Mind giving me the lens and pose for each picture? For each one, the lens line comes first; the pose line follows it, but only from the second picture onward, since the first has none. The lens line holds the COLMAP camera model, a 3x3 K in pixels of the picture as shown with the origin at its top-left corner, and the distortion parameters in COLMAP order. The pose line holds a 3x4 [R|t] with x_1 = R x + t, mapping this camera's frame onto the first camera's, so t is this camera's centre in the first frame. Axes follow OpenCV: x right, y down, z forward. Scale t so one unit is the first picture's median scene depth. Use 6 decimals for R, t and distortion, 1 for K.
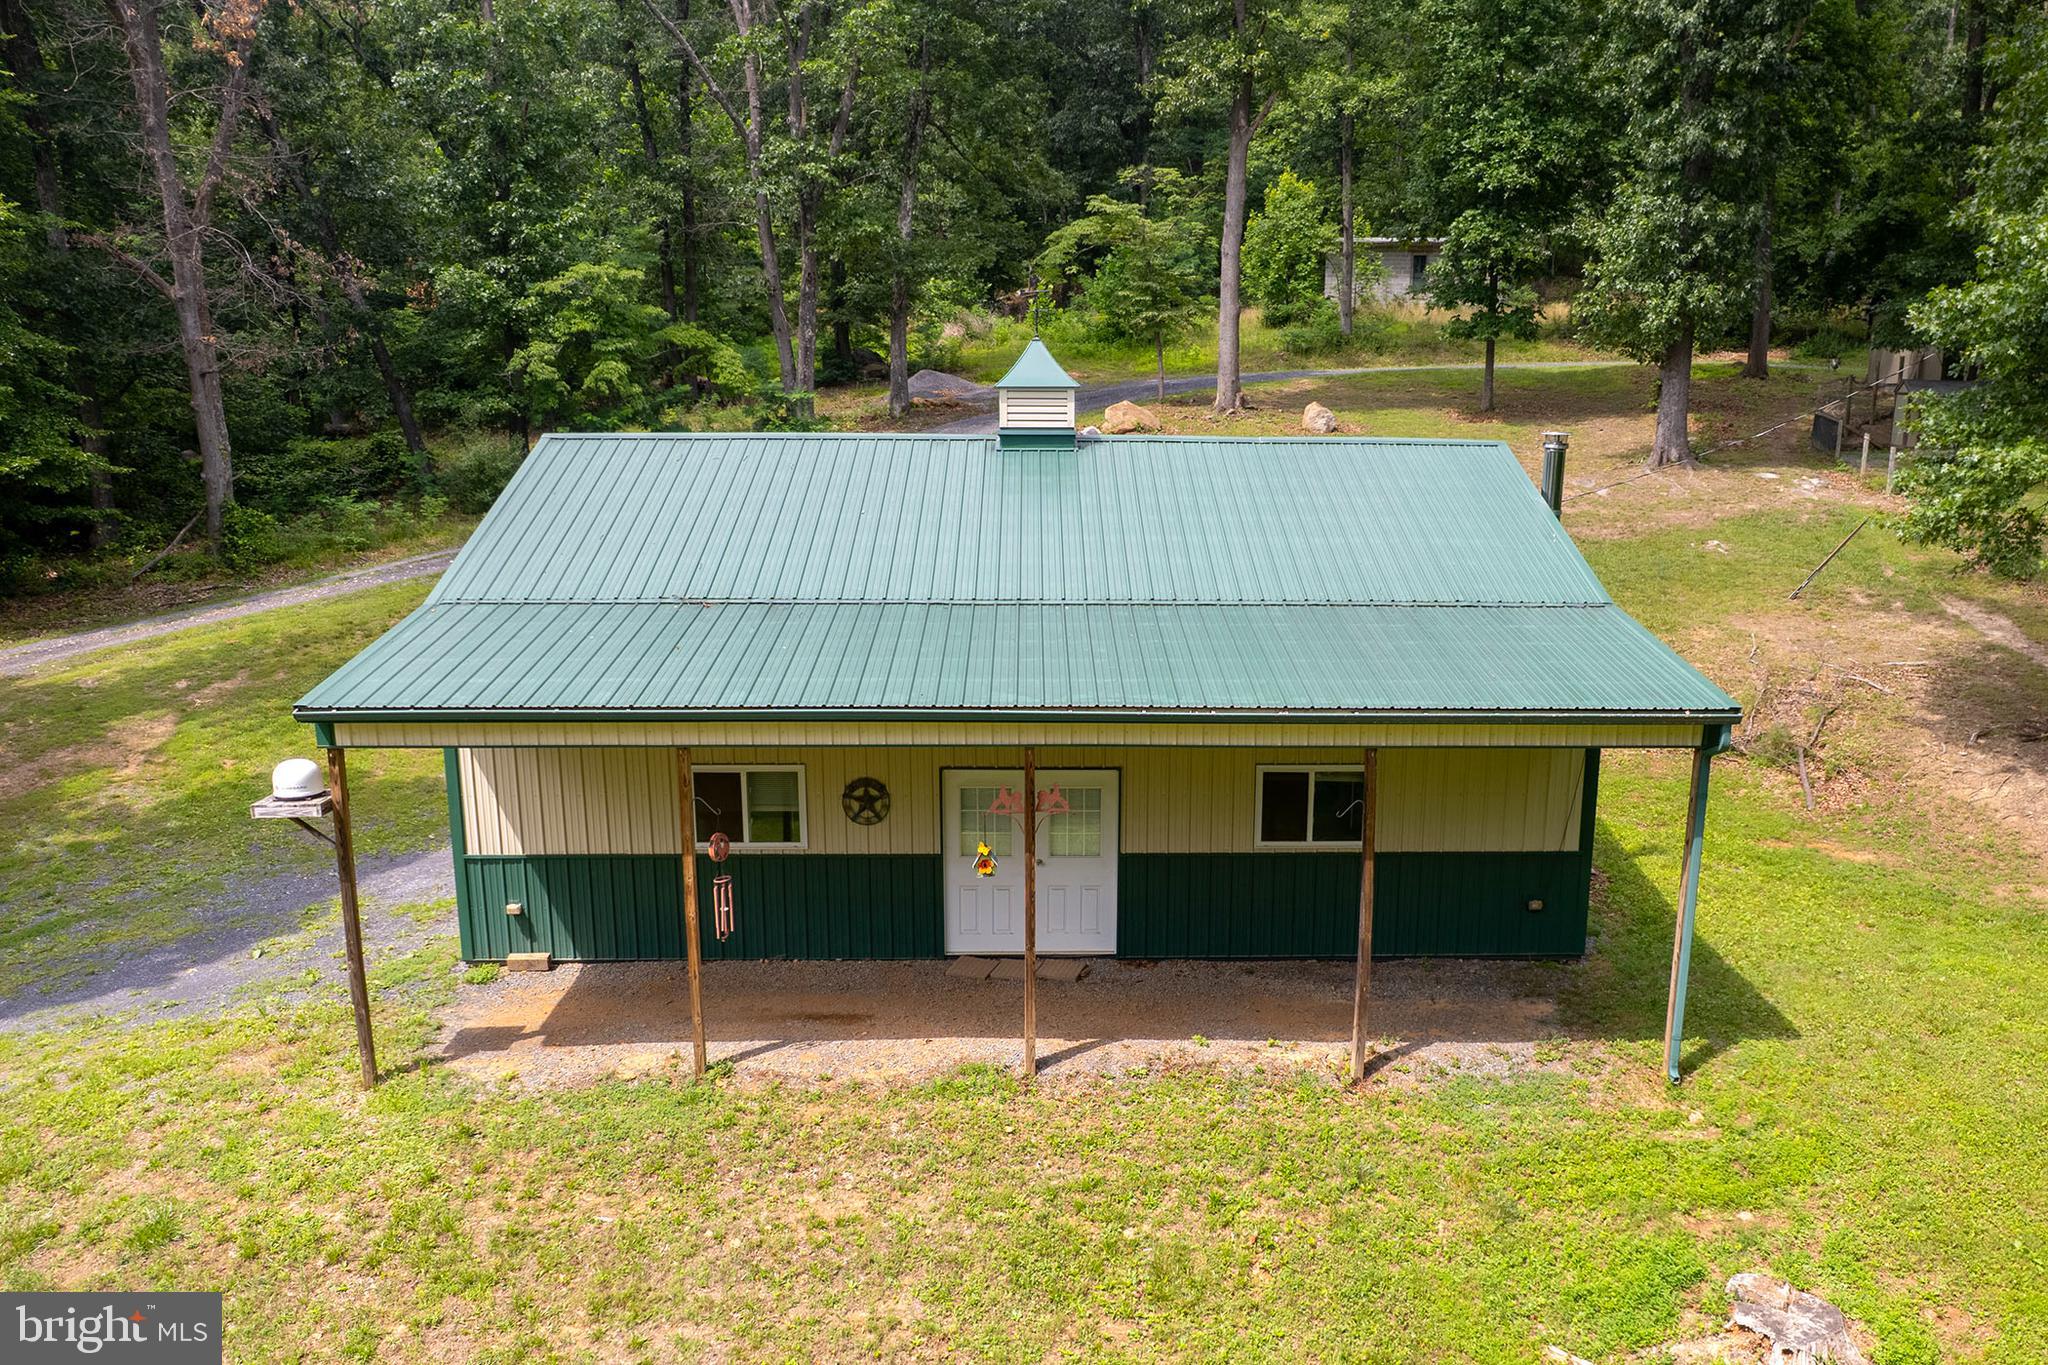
lens RADIAL K [[1609.7, 0, 1021.9], [0, 1609.7, 827.7], [0, 0, 1]] dist [-0.062010, 0.001864]
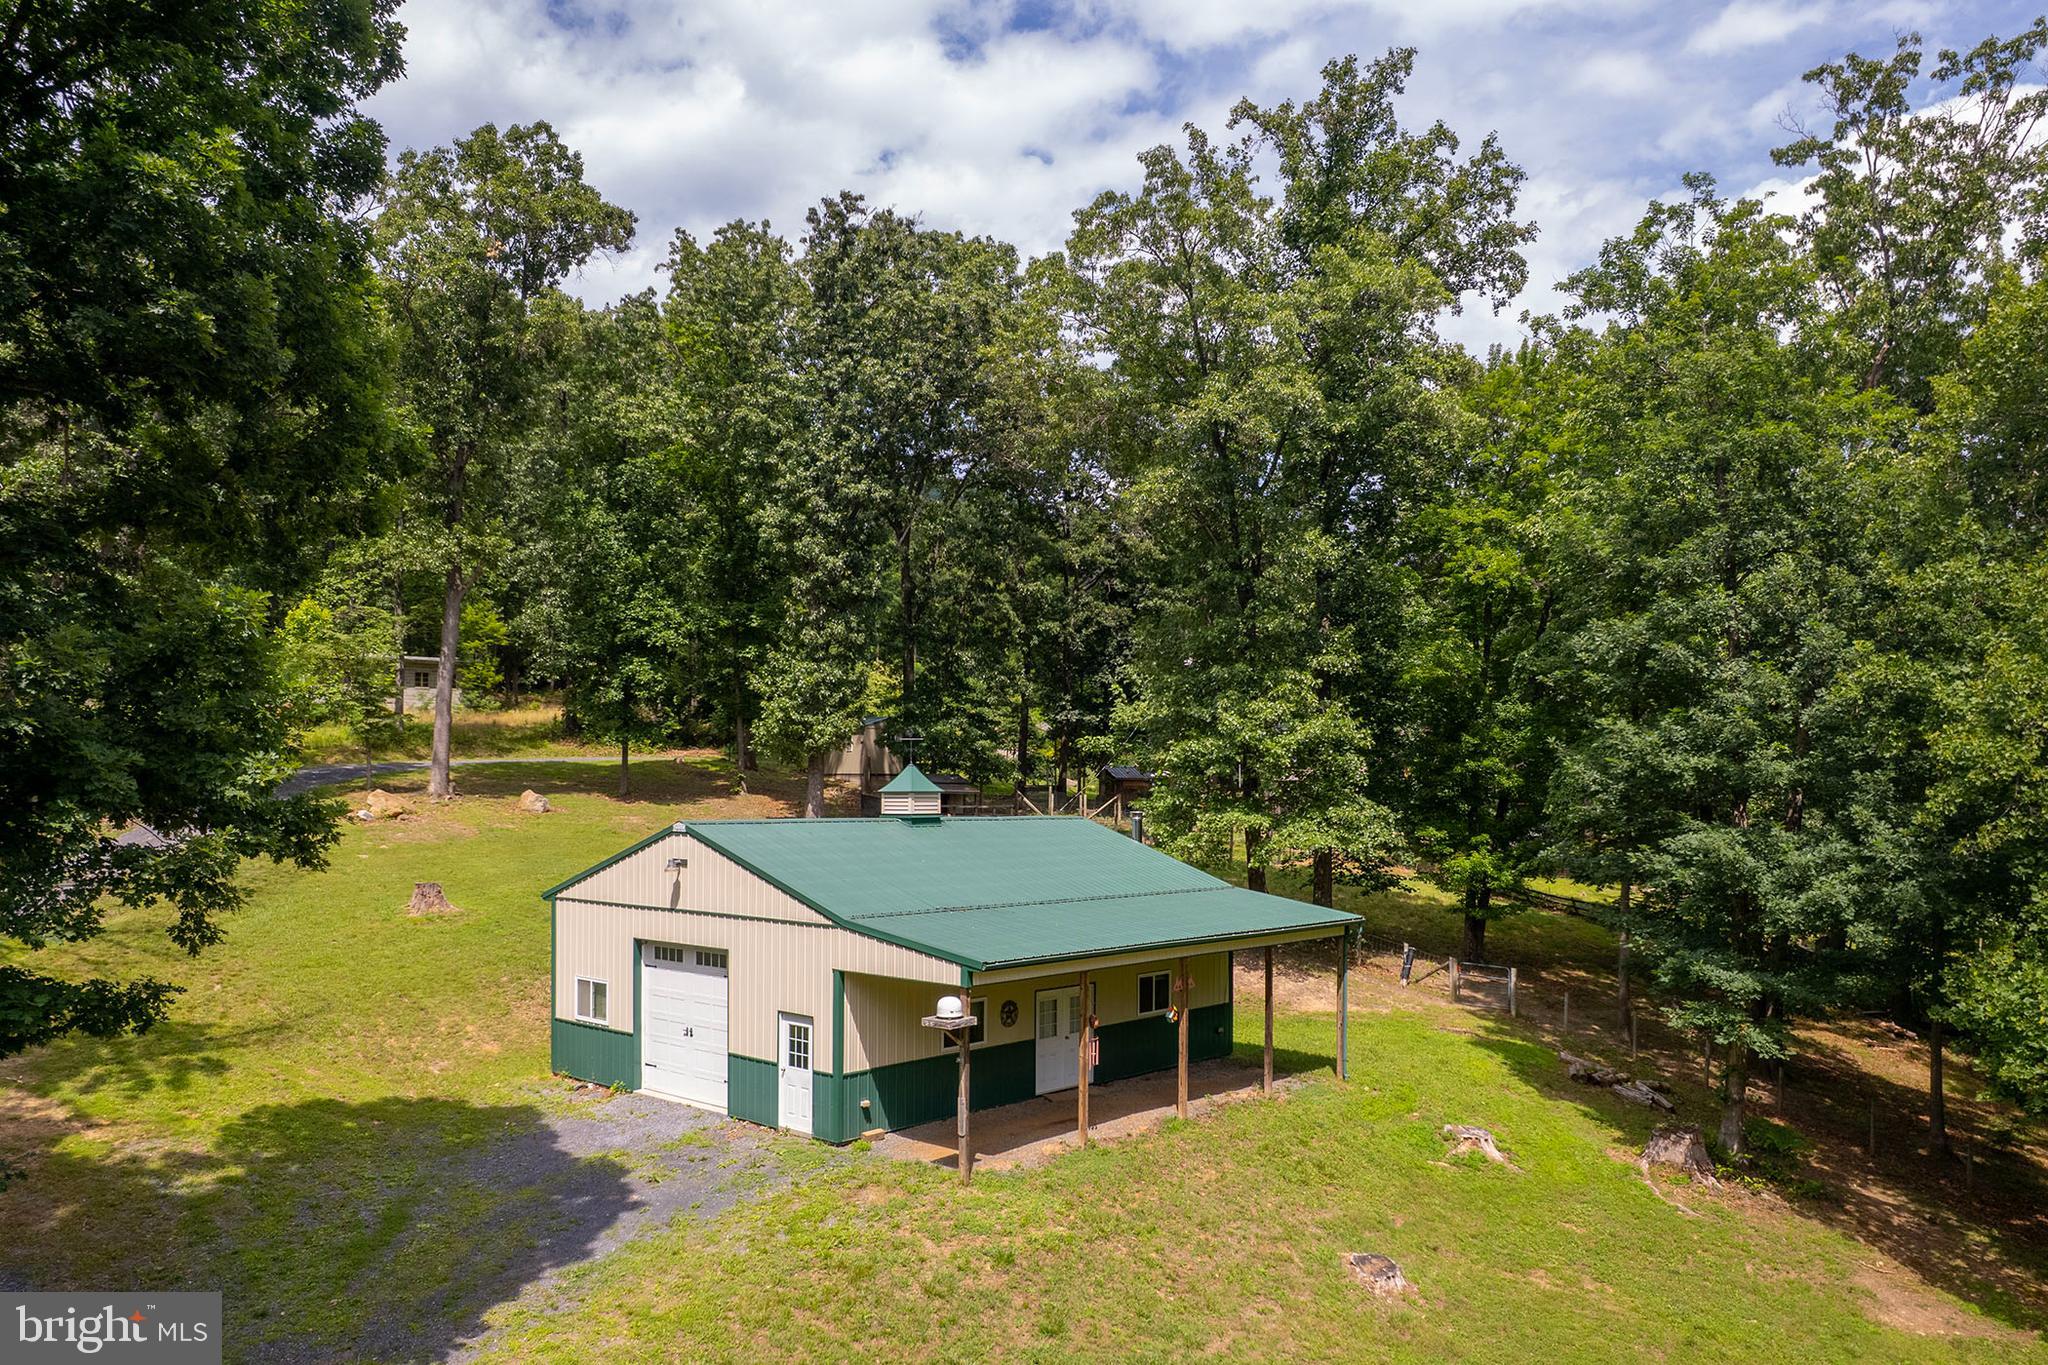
lens RADIAL K [[1414.5, 0, 1023.1], [0, 1414.5, 726.9], [0, 0, 1]] dist [-0.046234, 0.001875]
pose [[0.704145, 0.032473, 0.709313, -1.212256], [0.180890, 0.957790, -0.223421, 0.032128], [-0.686628, 0.285629, 0.668549, -0.177790]]
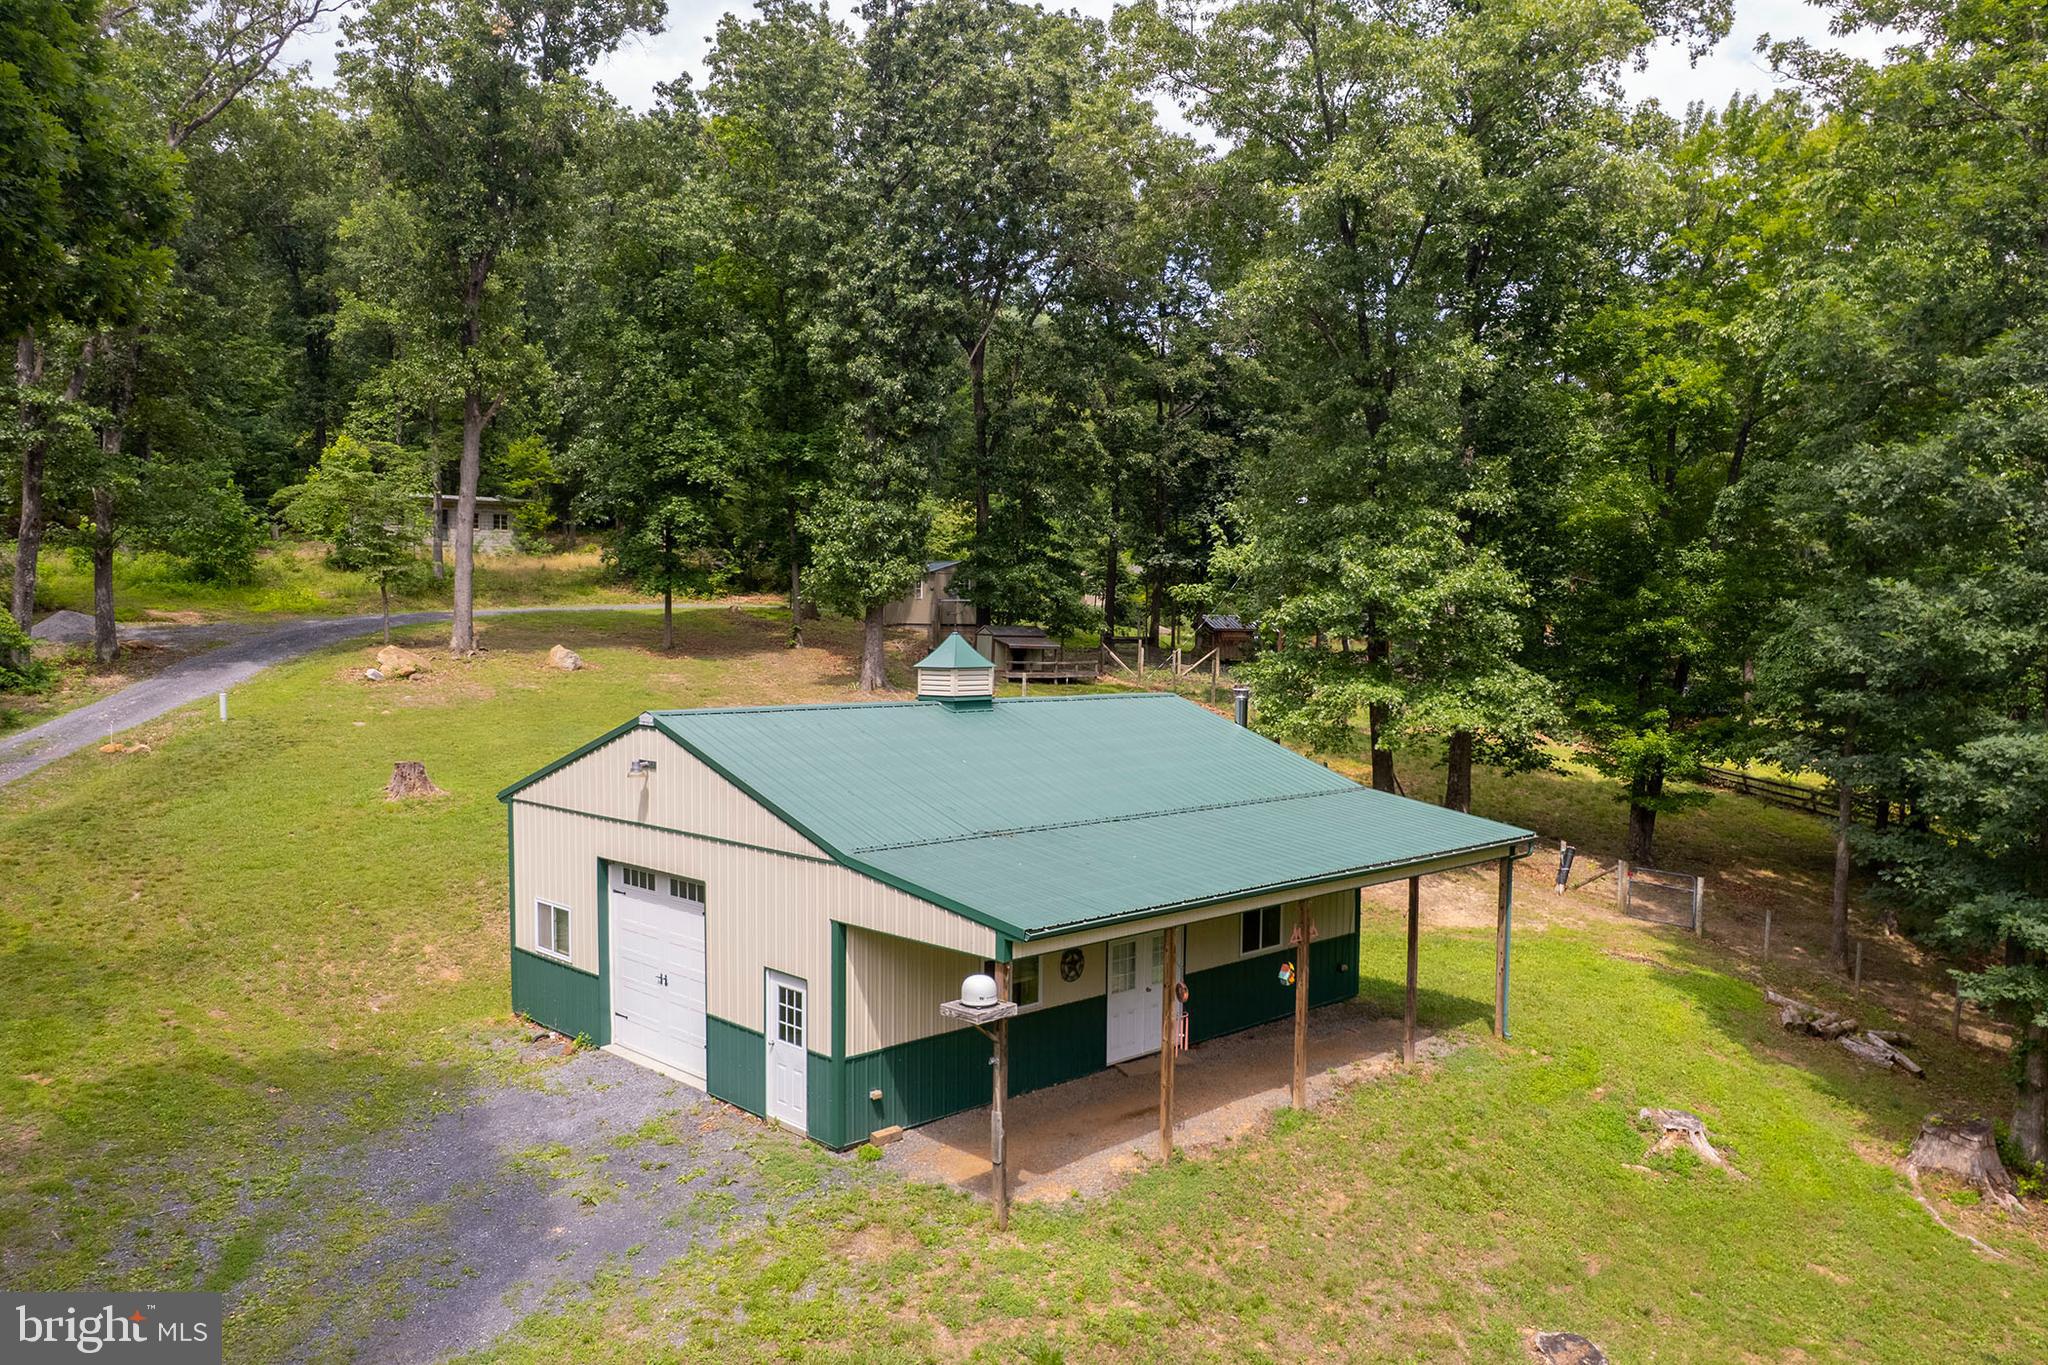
lens RADIAL K [[1436.2, 0, 1015.9], [0, 1436.2, 692.4], [0, 0, 1]] dist [-0.067811, 0.049335]
pose [[0.752845, -0.026217, 0.657676, -0.932205], [0.164889, 0.974856, -0.149889, -0.066928], [-0.637210, 0.221286, 0.738238, 0.051715]]
